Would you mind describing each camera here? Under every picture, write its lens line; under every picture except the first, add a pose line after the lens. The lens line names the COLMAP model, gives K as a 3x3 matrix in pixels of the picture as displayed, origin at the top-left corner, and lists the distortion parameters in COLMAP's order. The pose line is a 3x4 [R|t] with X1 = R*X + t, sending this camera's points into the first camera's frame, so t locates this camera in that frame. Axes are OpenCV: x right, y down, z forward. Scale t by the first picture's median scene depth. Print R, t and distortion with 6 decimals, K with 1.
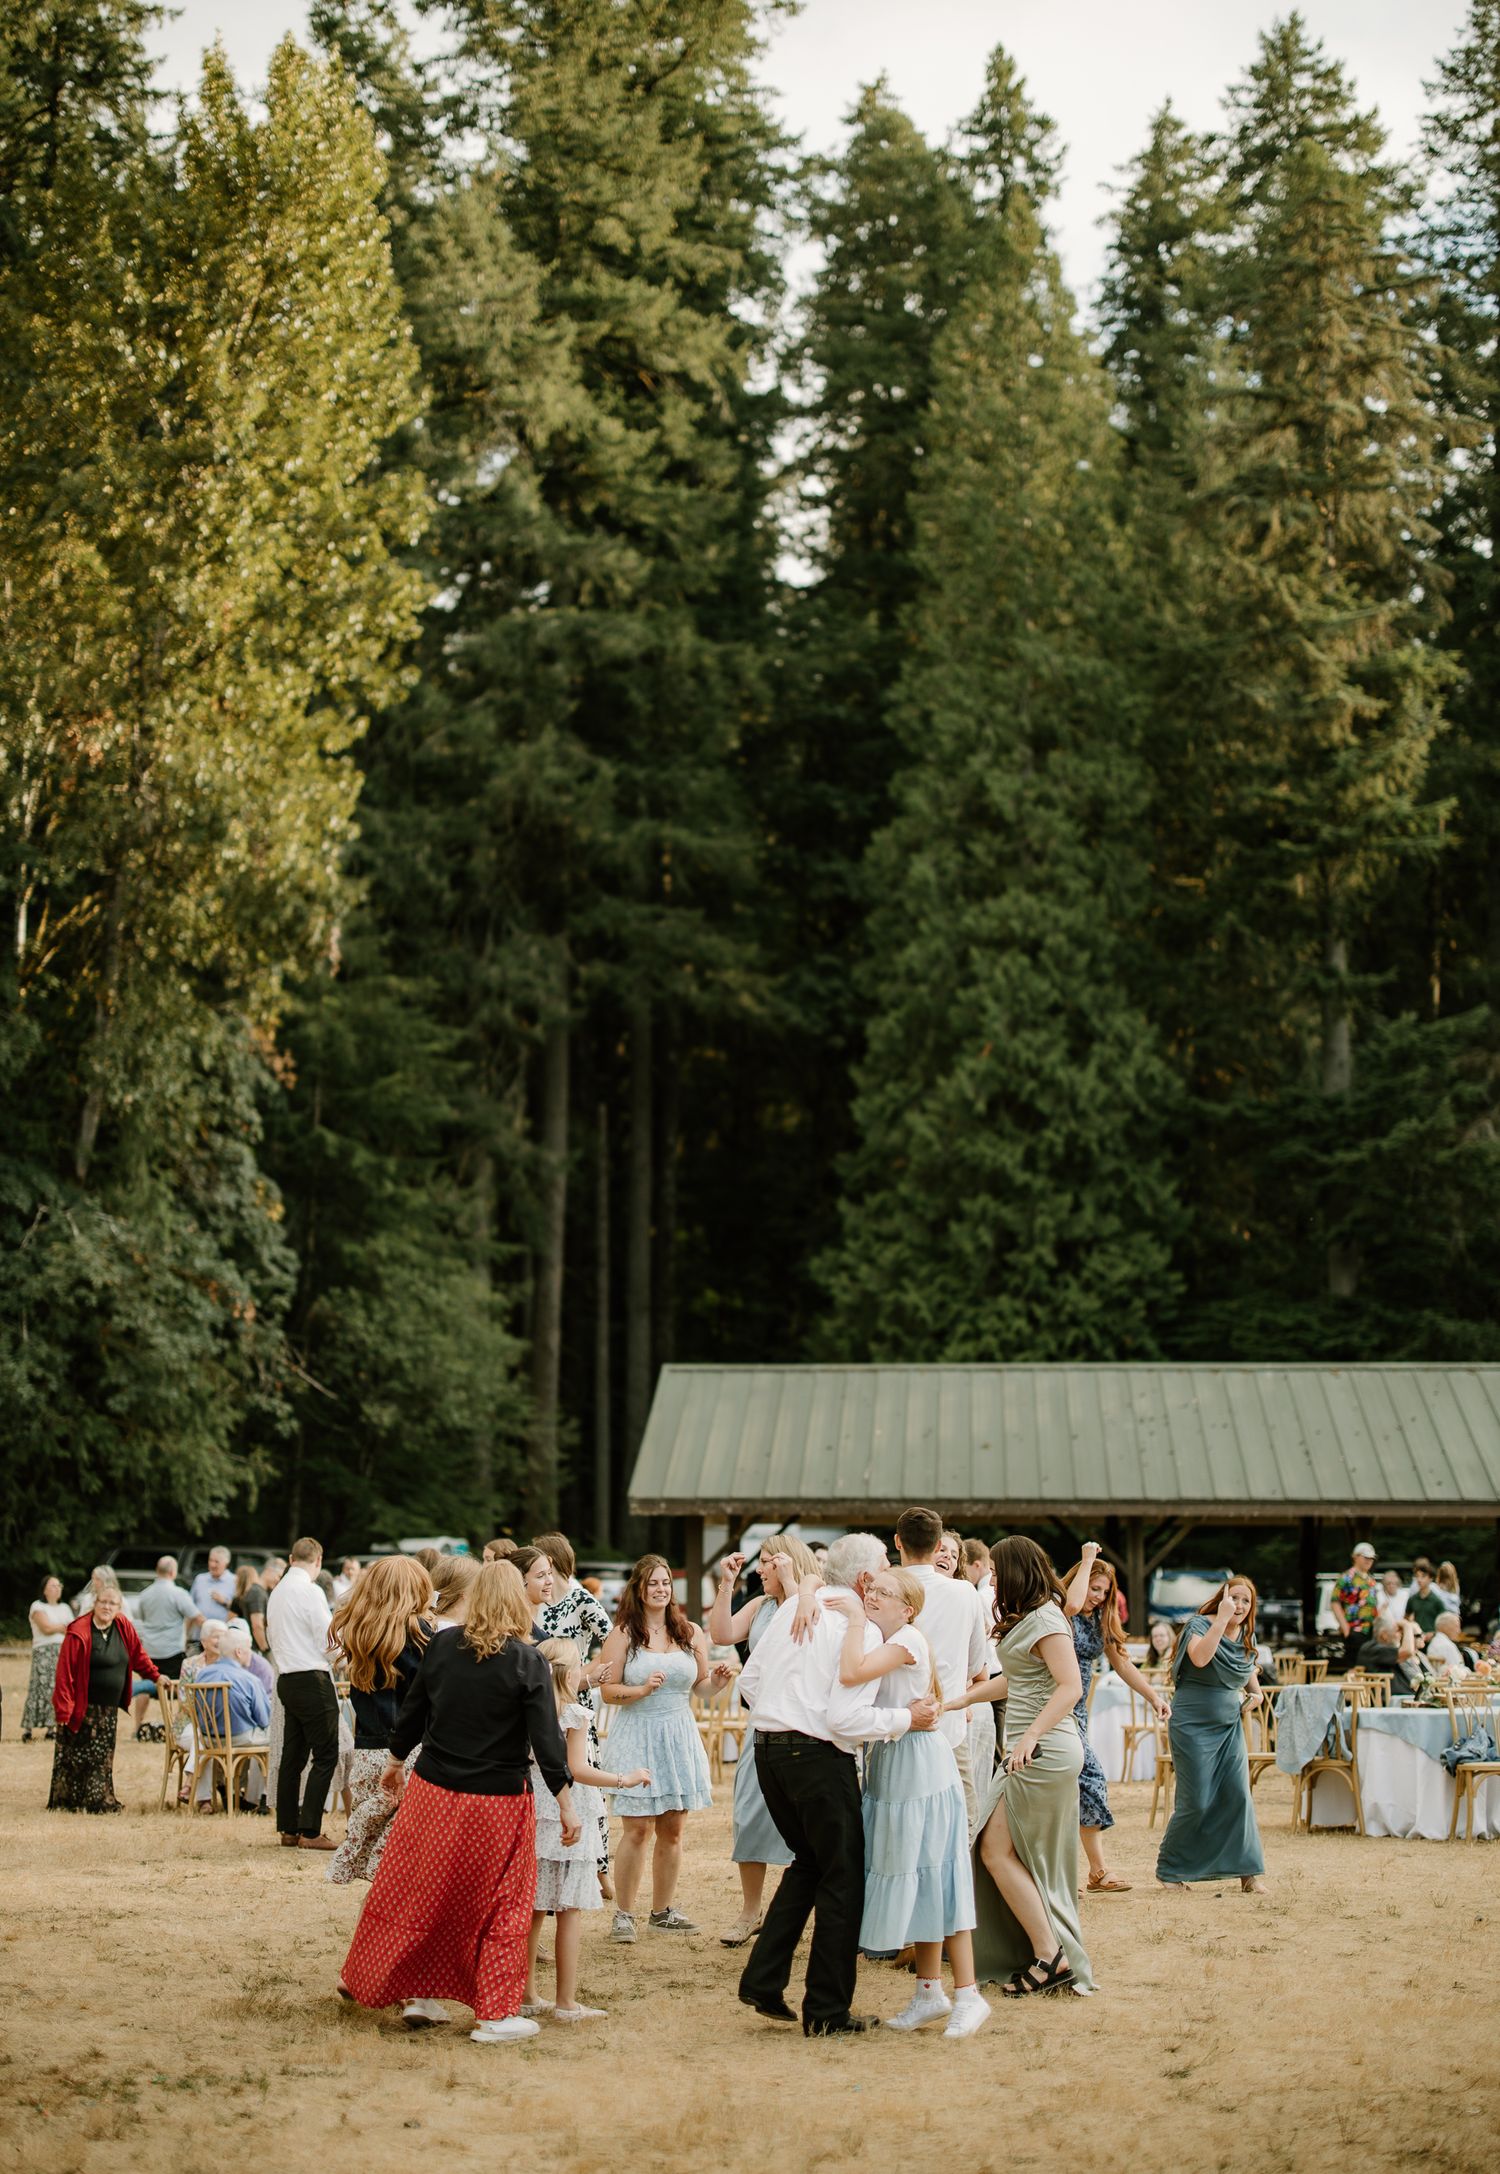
lens RADIAL K [[3223.9, 0, 750.0], [0, 3223.9, 1087.0], [0, 0, 1]] dist [0.033934, 0.014658]
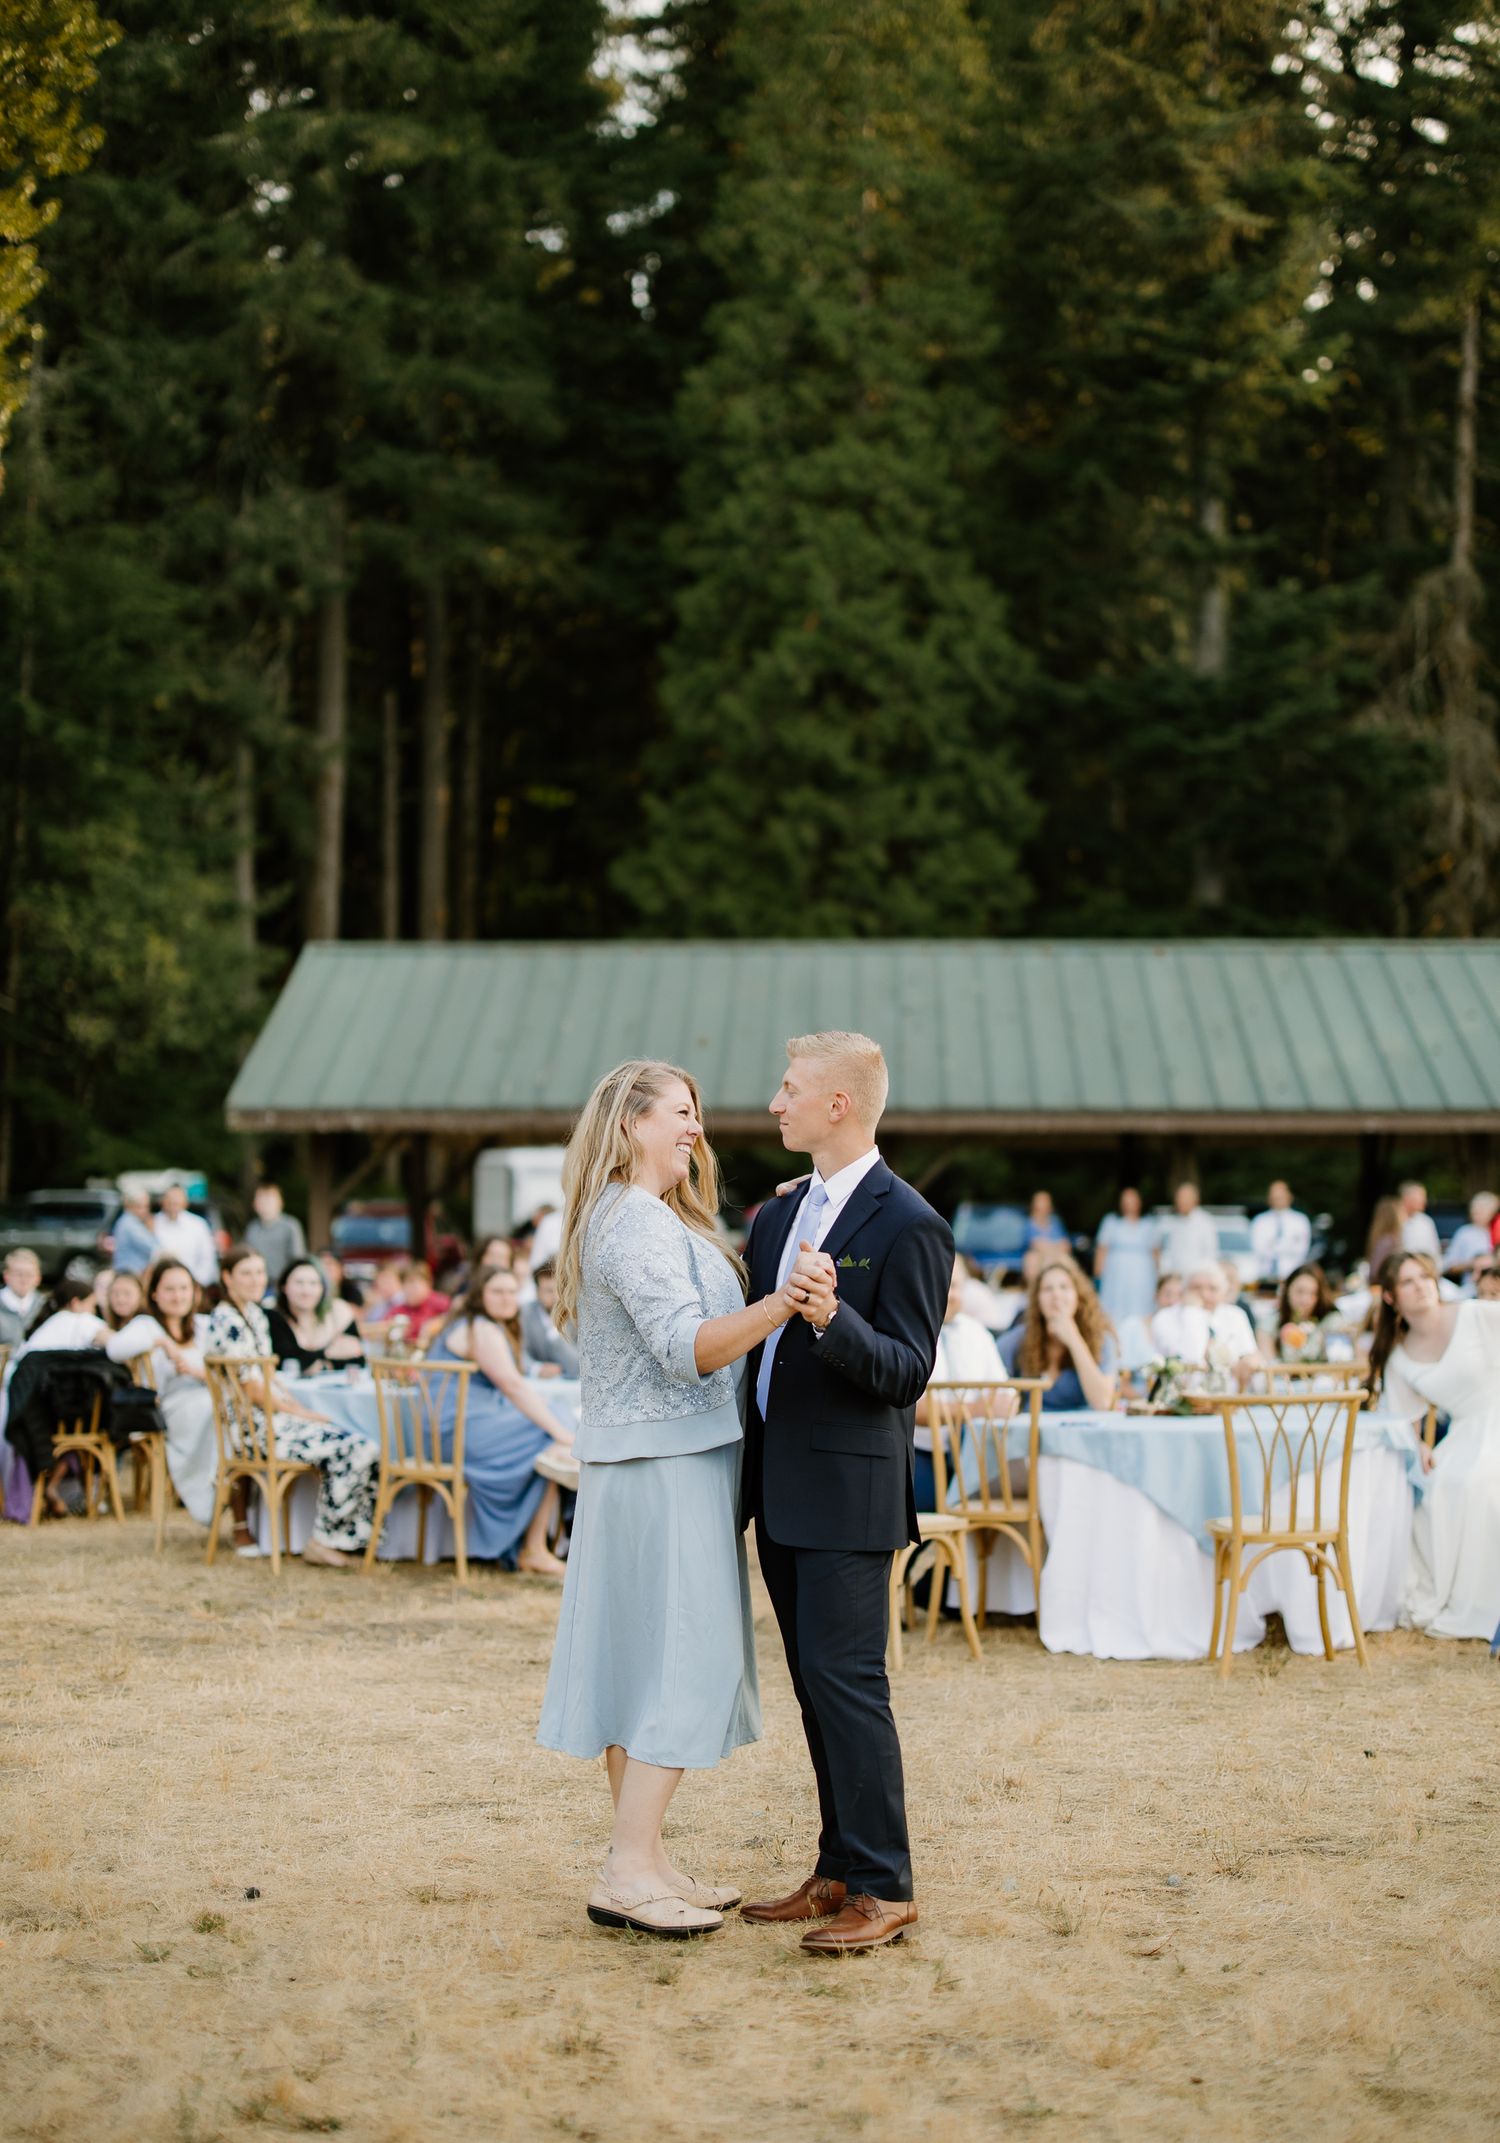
lens RADIAL K [[3243.2, 0, 750.0], [0, 3243.2, 1071.5], [0, 0, 1]] dist [0.011922, -0.012103]
pose [[0.999529, 0.001221, 0.030673, 0.029627], [-0.004421, 0.994517, 0.104483, 0.017907], [-0.030377, -0.104569, 0.994054, 0.109772]]
